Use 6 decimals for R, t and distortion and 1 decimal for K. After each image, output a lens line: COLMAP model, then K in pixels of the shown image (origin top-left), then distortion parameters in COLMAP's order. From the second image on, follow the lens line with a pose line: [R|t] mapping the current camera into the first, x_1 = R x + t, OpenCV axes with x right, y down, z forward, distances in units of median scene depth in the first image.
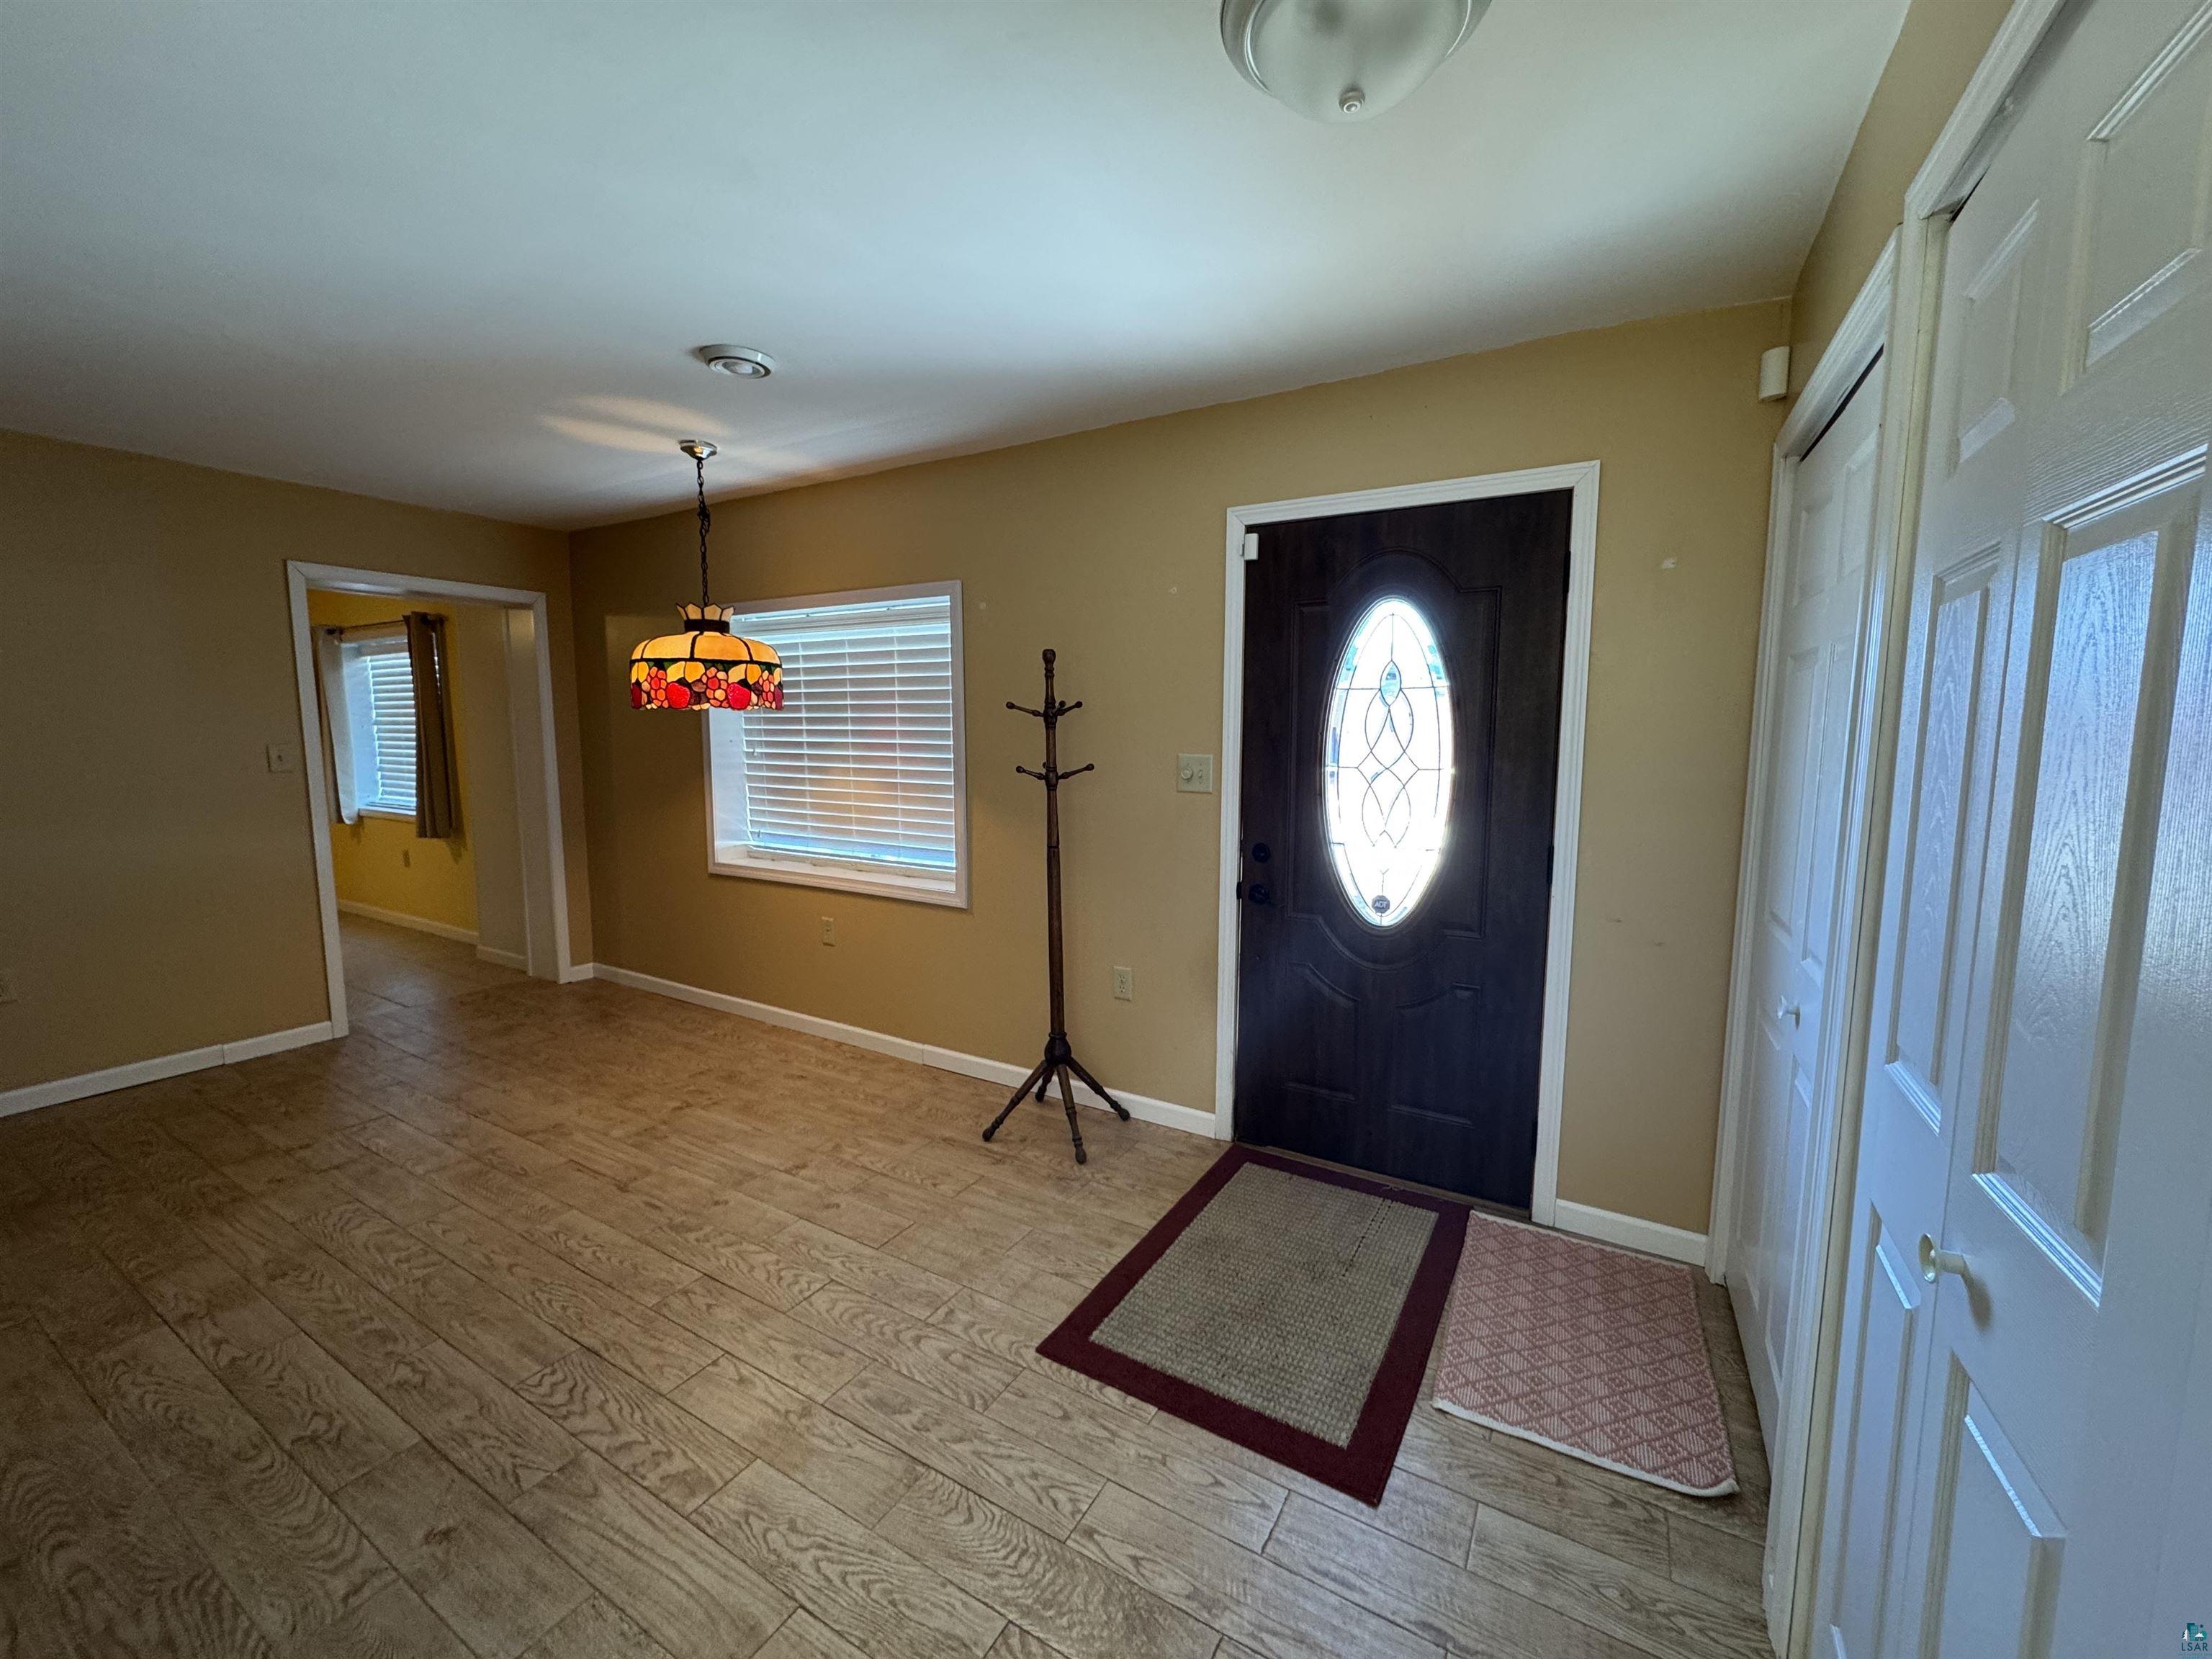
lens RADIAL K [[880.6, 0, 1094.2], [0, 880.6, 828.1], [0, 0, 1]] dist [-0.002099, 0.000483]
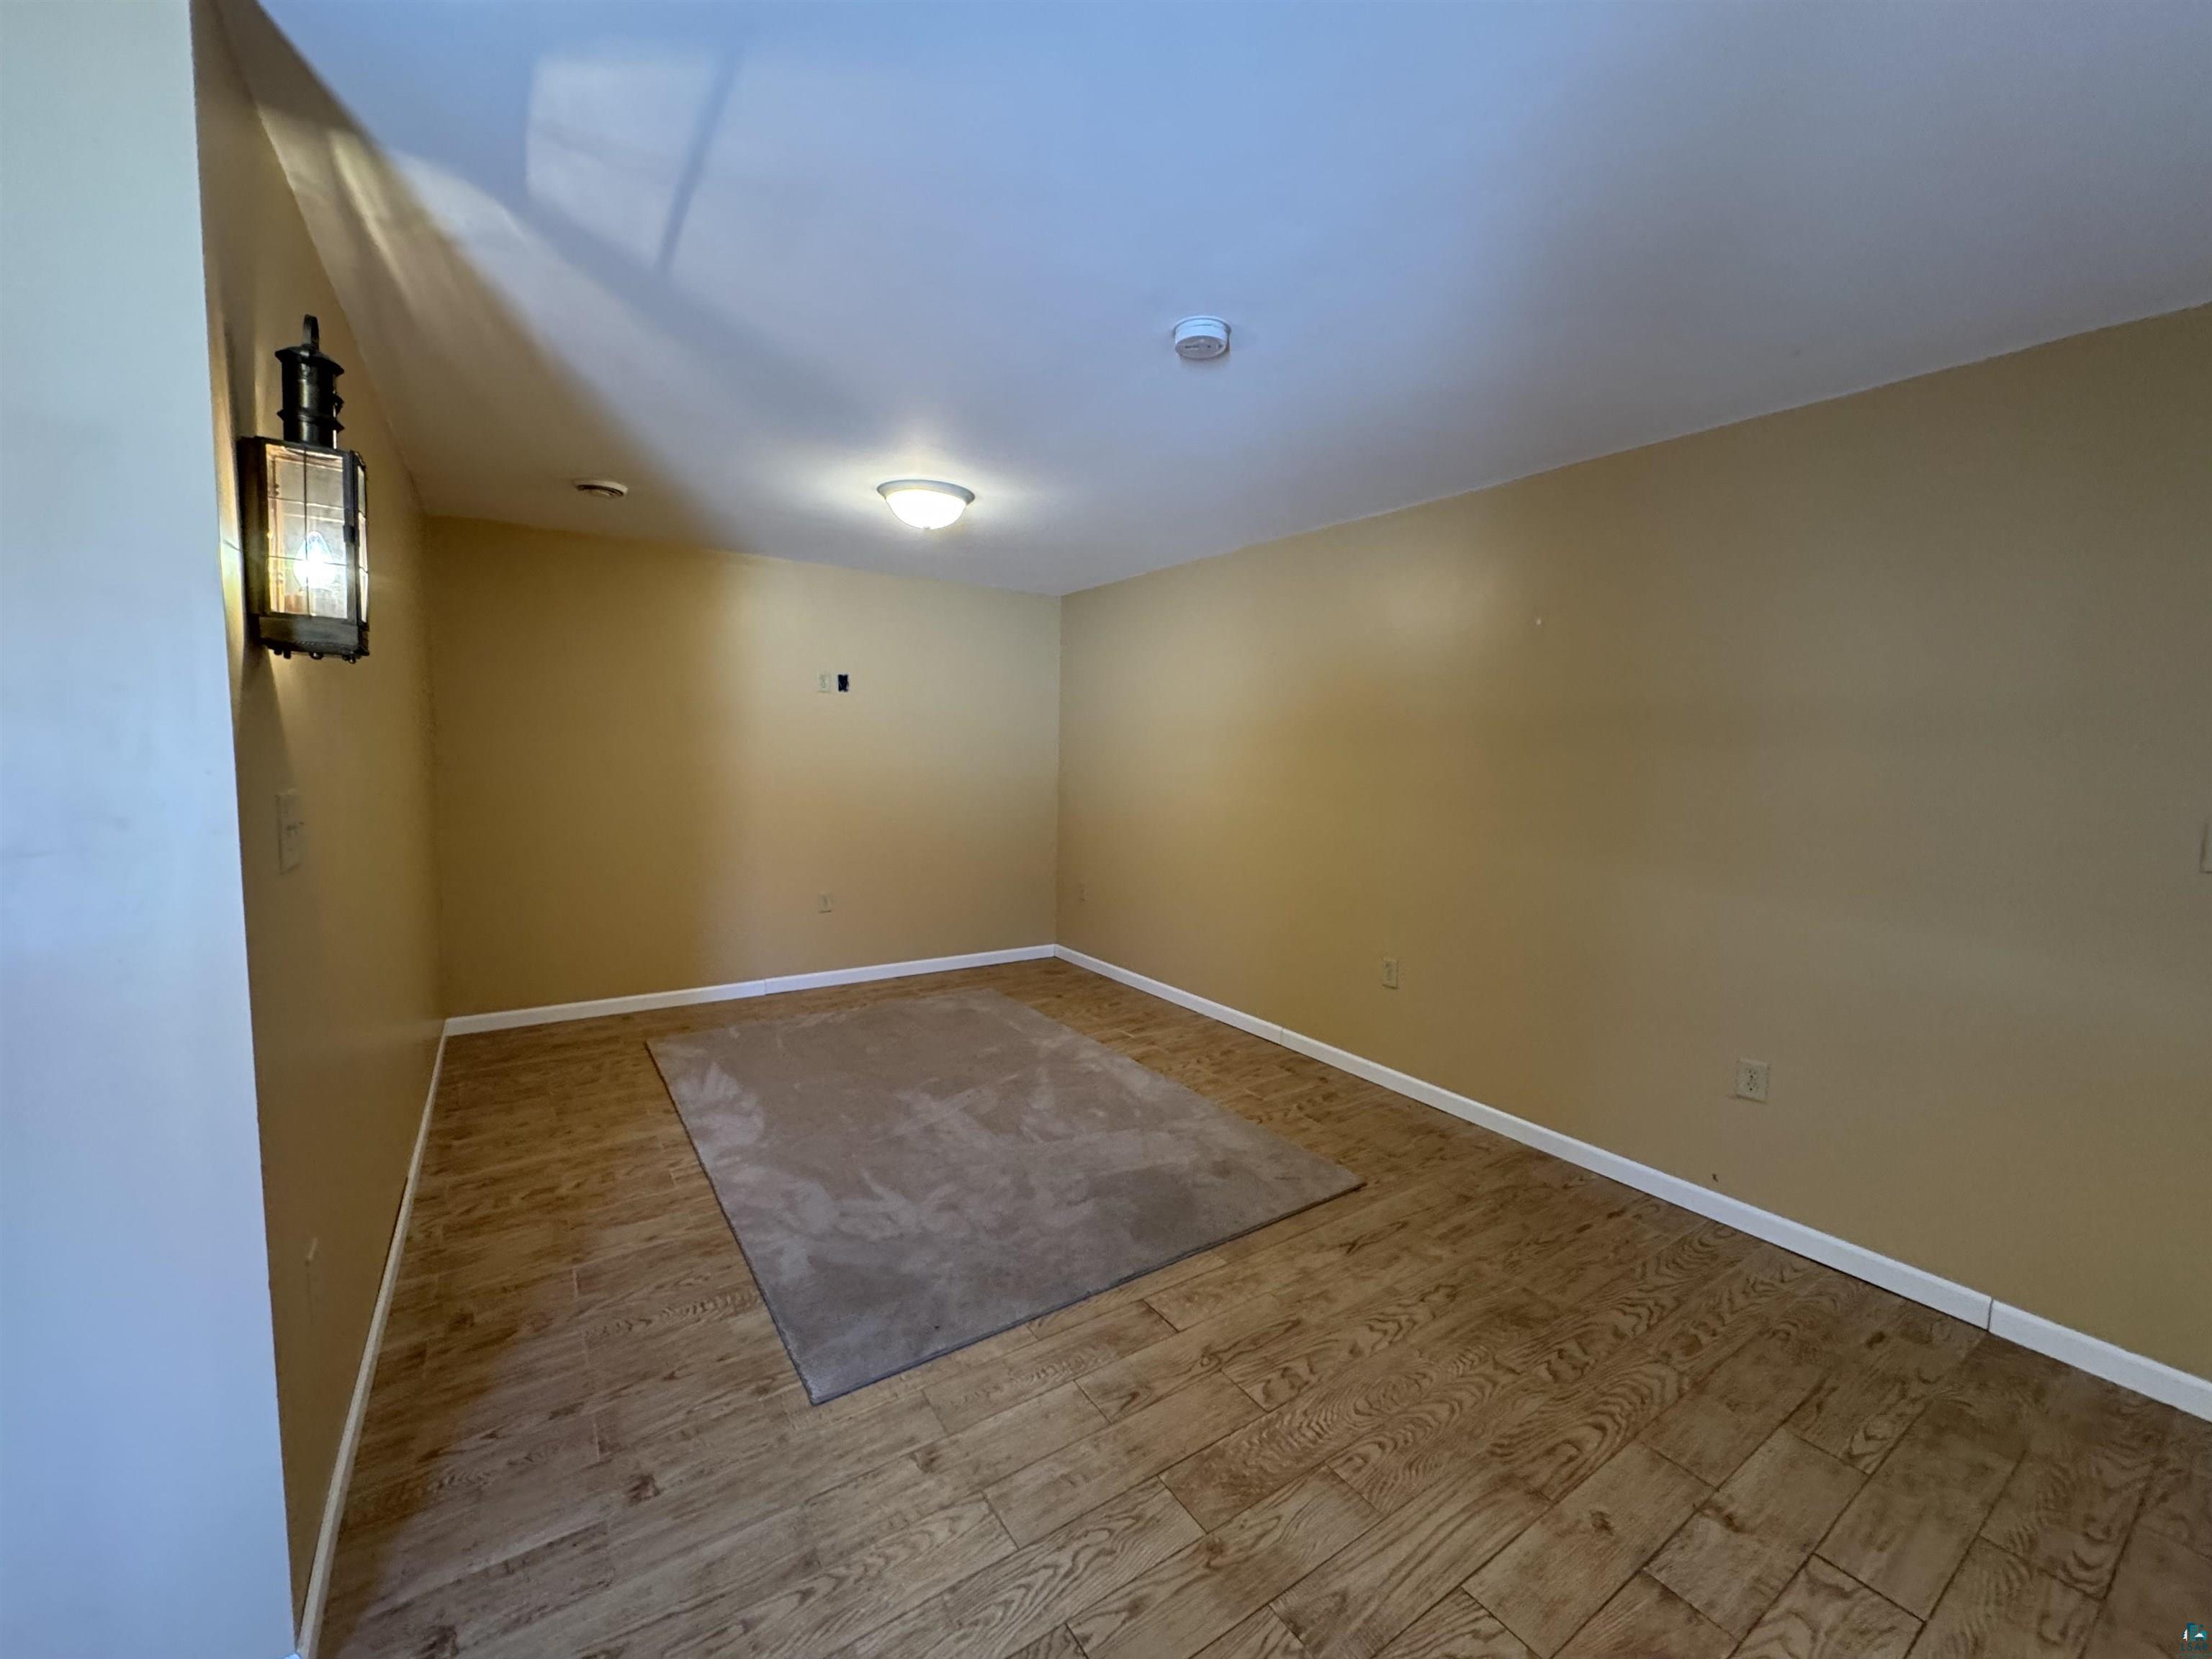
lens RADIAL K [[880.6, 0, 1092.1], [0, 880.6, 819.8], [0, 0, 1]] dist [-0.002099, 0.000483]
pose [[-0.444913, 0.062598, -0.893383, -0.238047], [-0.128462, 0.982778, 0.132837, -0.093310], [0.886312, 0.173867, -0.429209, 0.767954]]
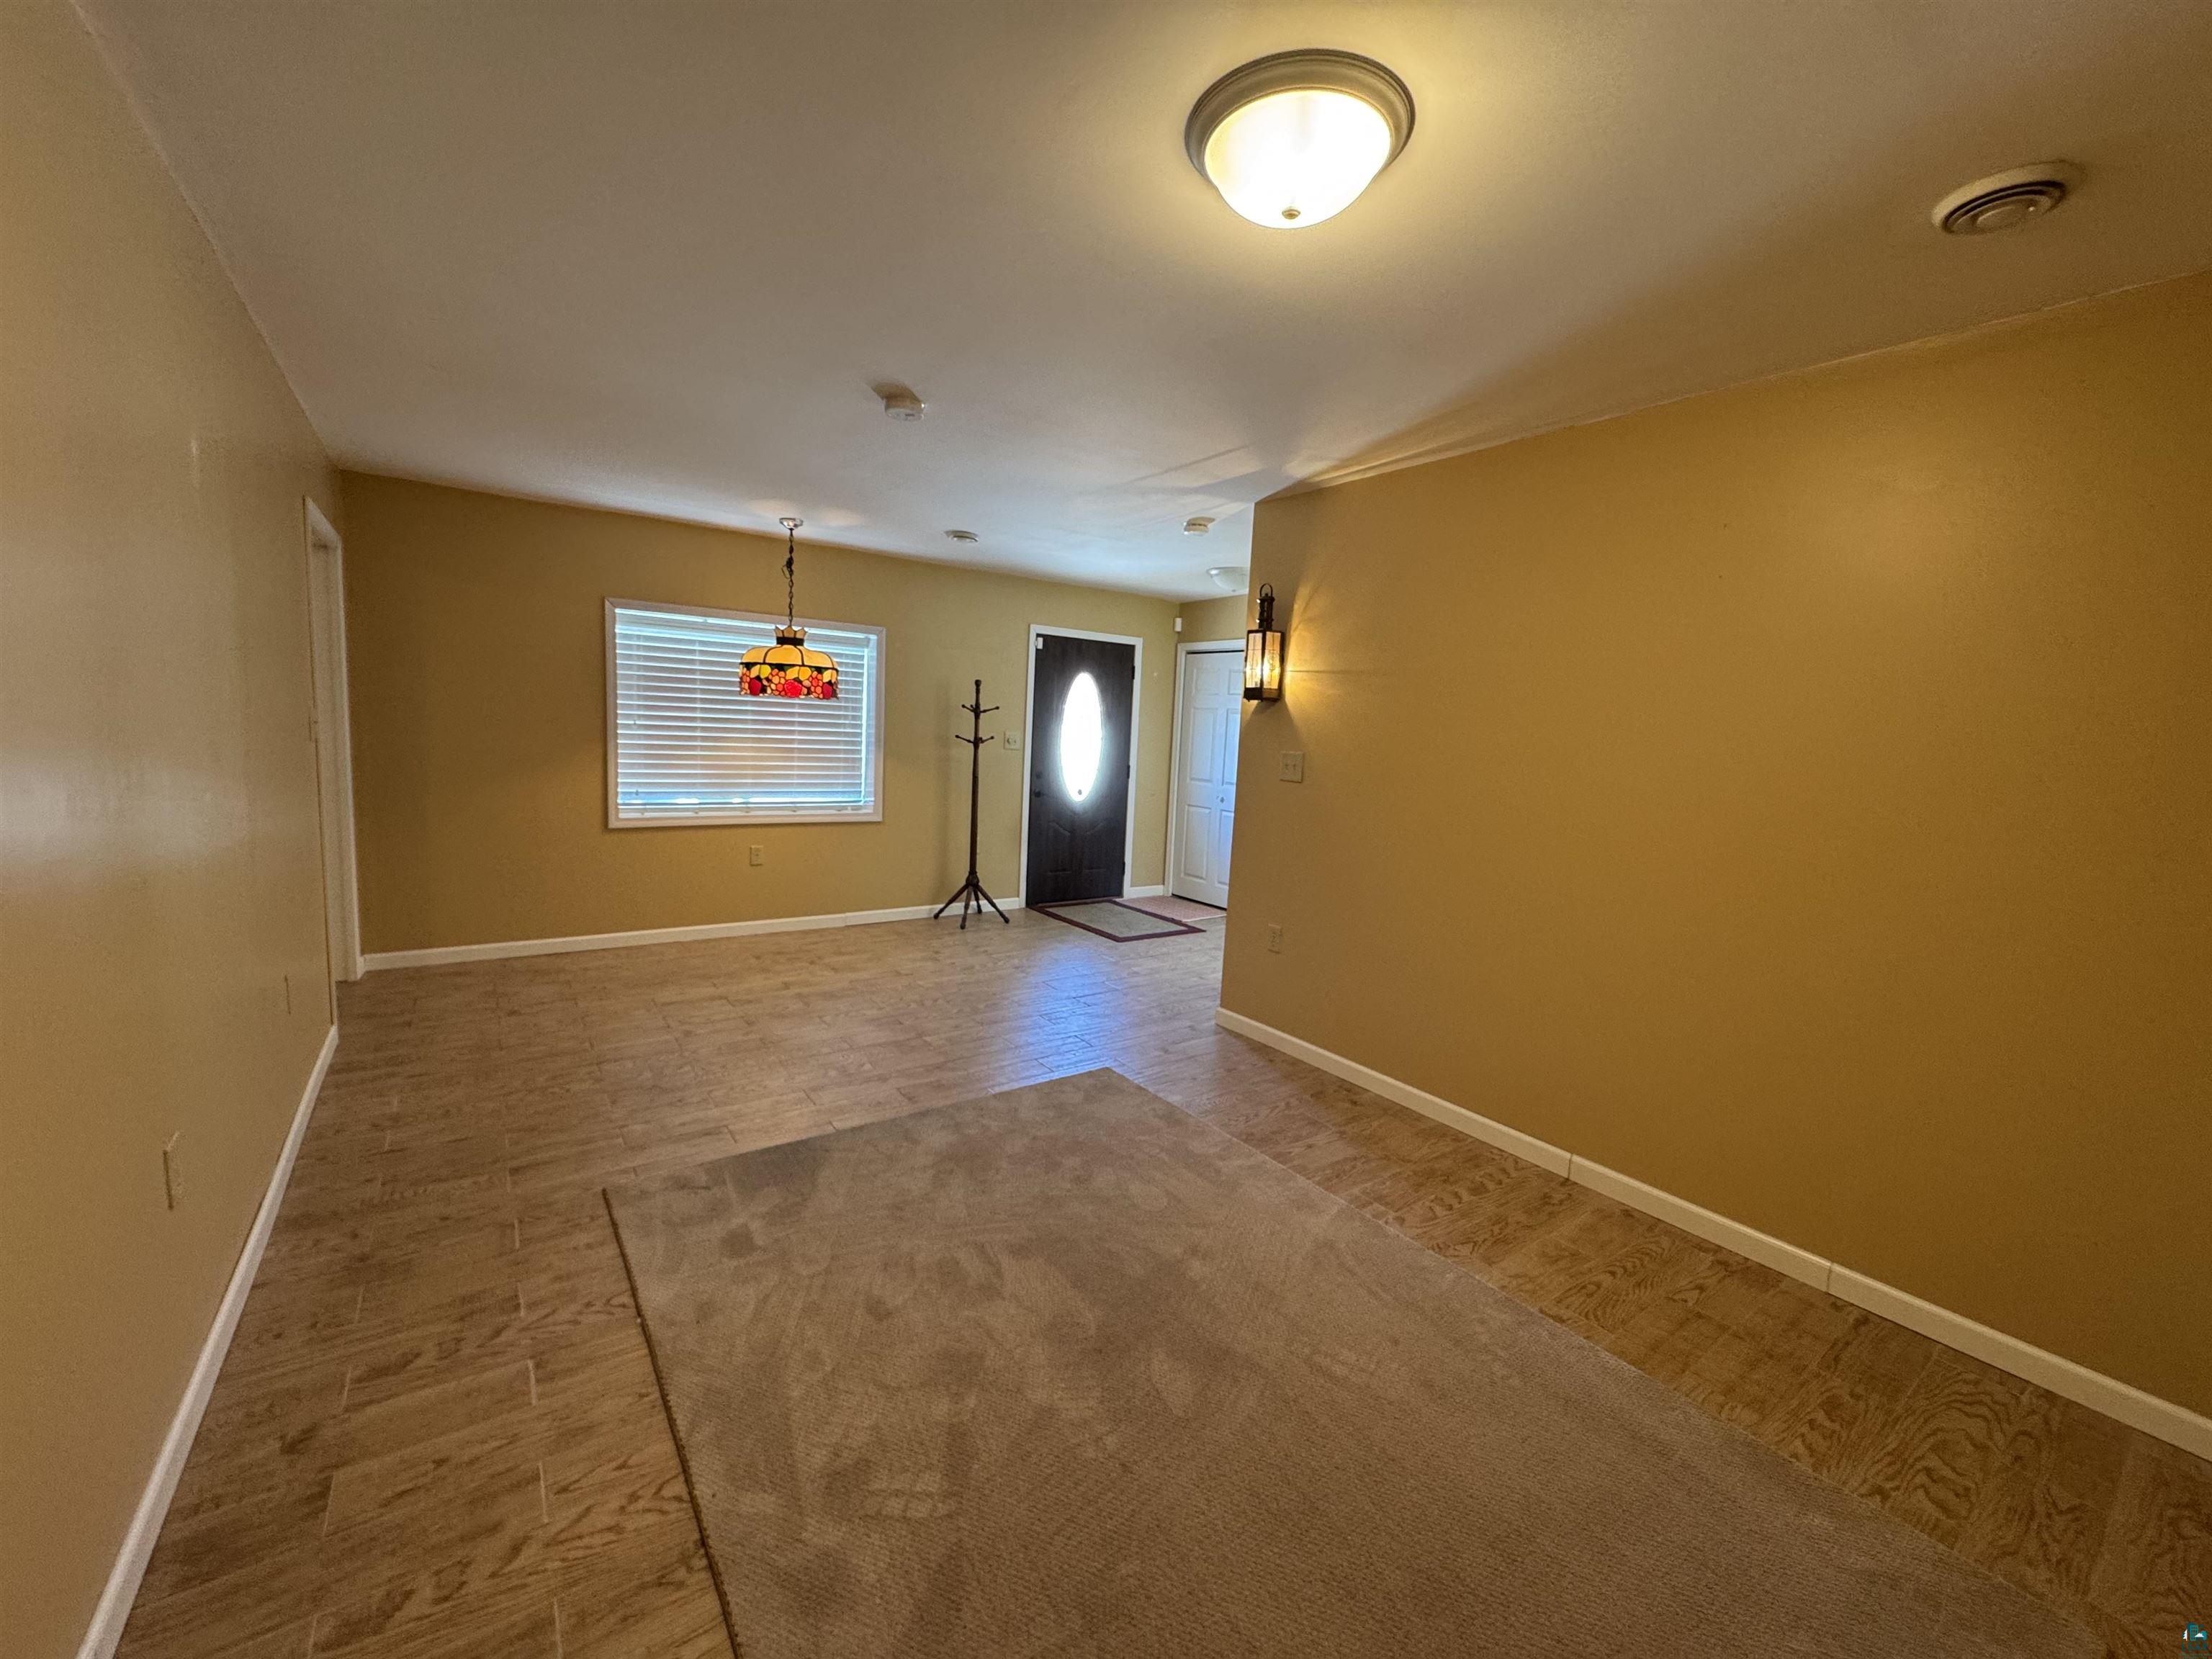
lens RADIAL K [[880.6, 0, 1105.0], [0, 880.6, 828.2], [0, 0, 1]] dist [-0.002099, 0.000483]
pose [[0.400745, -0.090991, 0.911660, -1.725254], [0.063065, 0.995436, 0.071631, 0.012293], [-0.914017, 0.028788, 0.404654, -0.081607]]
